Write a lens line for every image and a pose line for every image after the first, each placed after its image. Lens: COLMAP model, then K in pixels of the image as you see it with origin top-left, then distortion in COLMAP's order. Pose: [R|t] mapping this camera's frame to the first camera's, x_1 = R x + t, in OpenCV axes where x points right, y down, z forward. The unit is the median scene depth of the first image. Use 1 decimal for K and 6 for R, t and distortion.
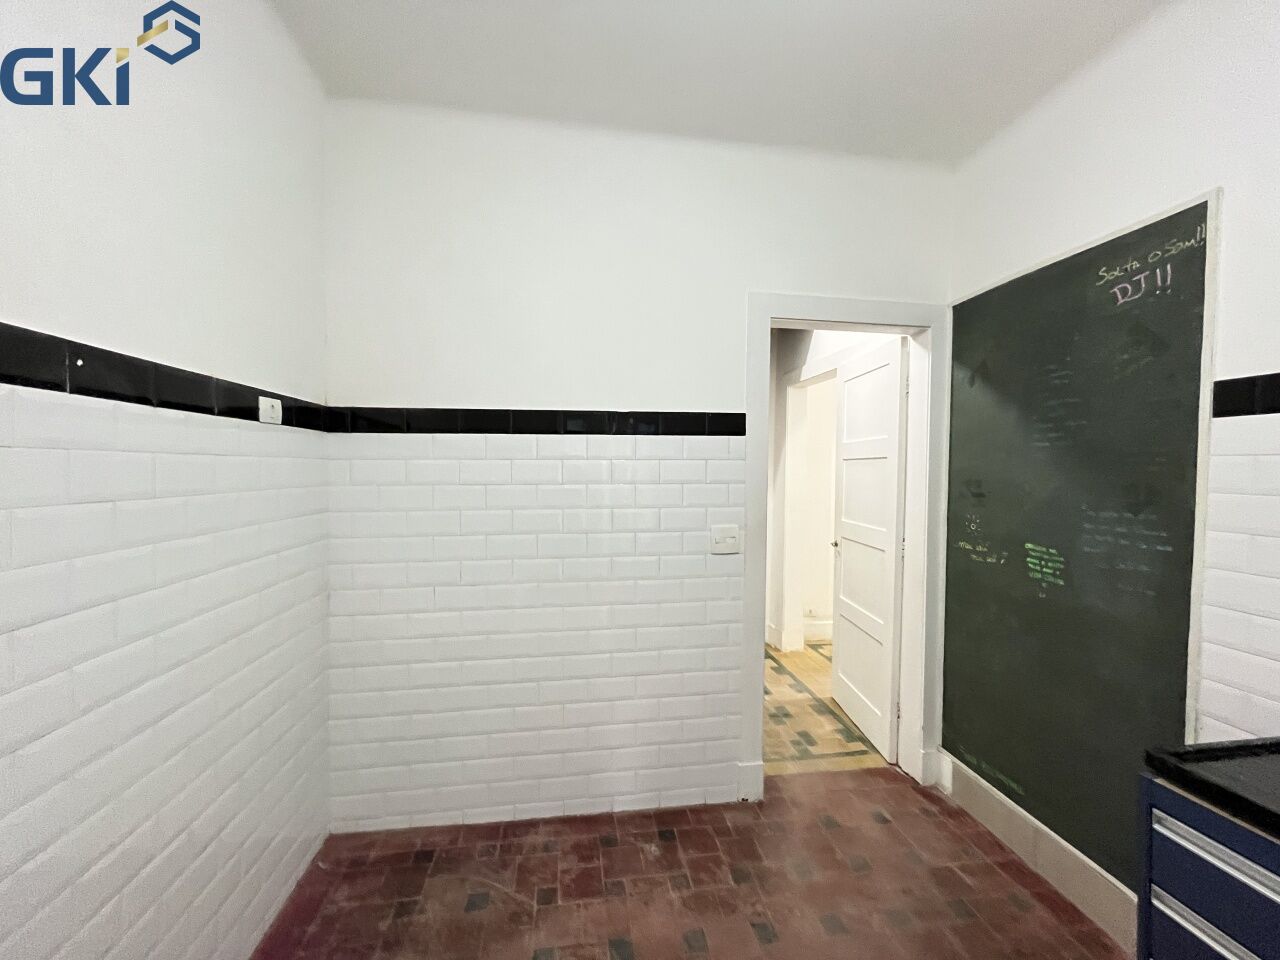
lens RADIAL K [[518.9, 0, 637.2], [0, 518.9, 479.6], [0, 0, 1]] dist [-0.002227, -0.000533]
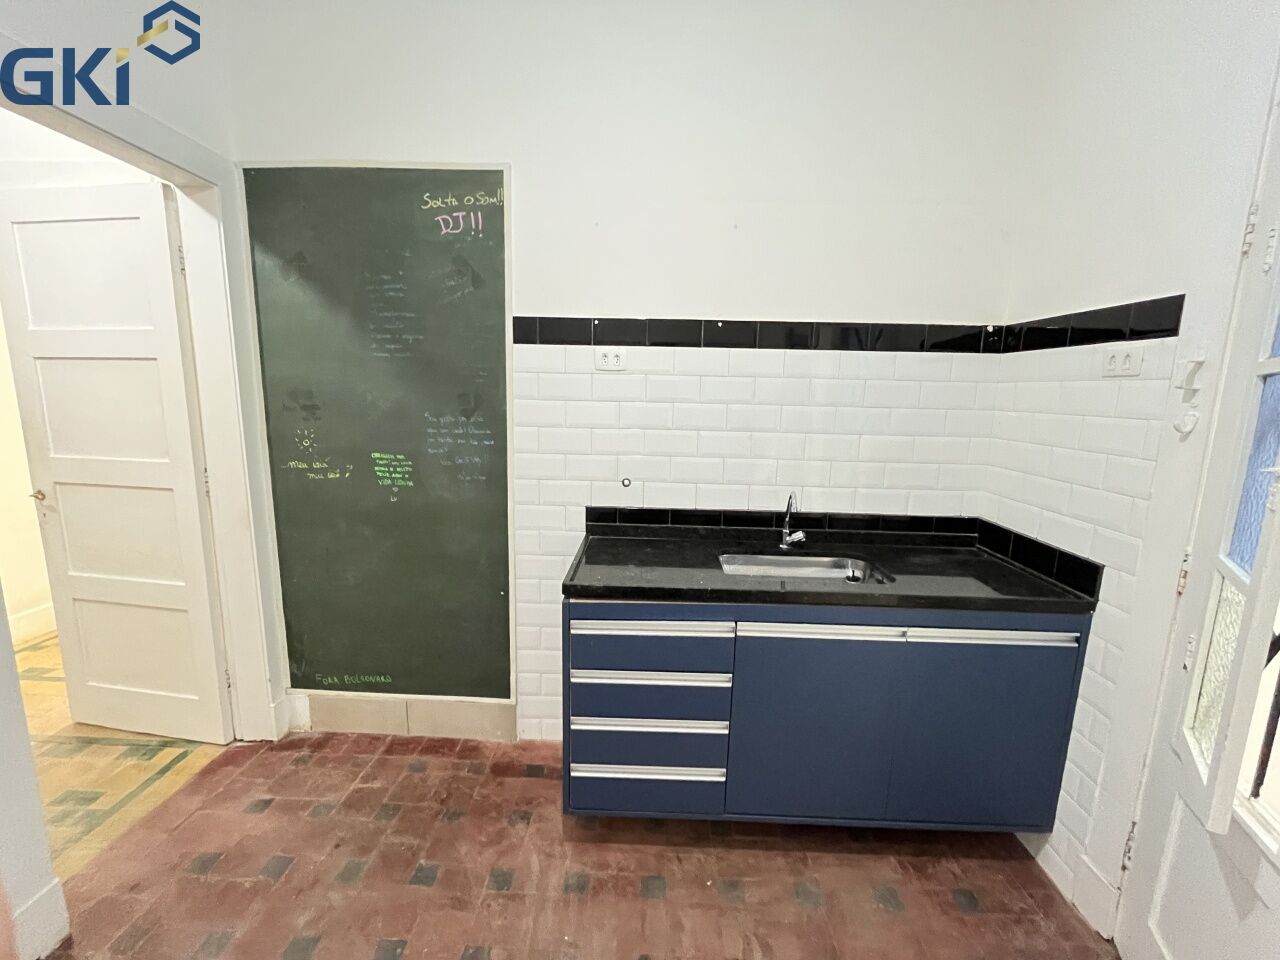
lens RADIAL K [[518.9, 0, 637.2], [0, 518.9, 479.6], [0, 0, 1]] dist [-0.002227, -0.000533]
pose [[0.167307, -0.164374, 0.972106, -0.160646], [0.002071, 0.986060, 0.166377, 0.005344], [-0.985903, -0.025823, 0.165316, 0.308557]]
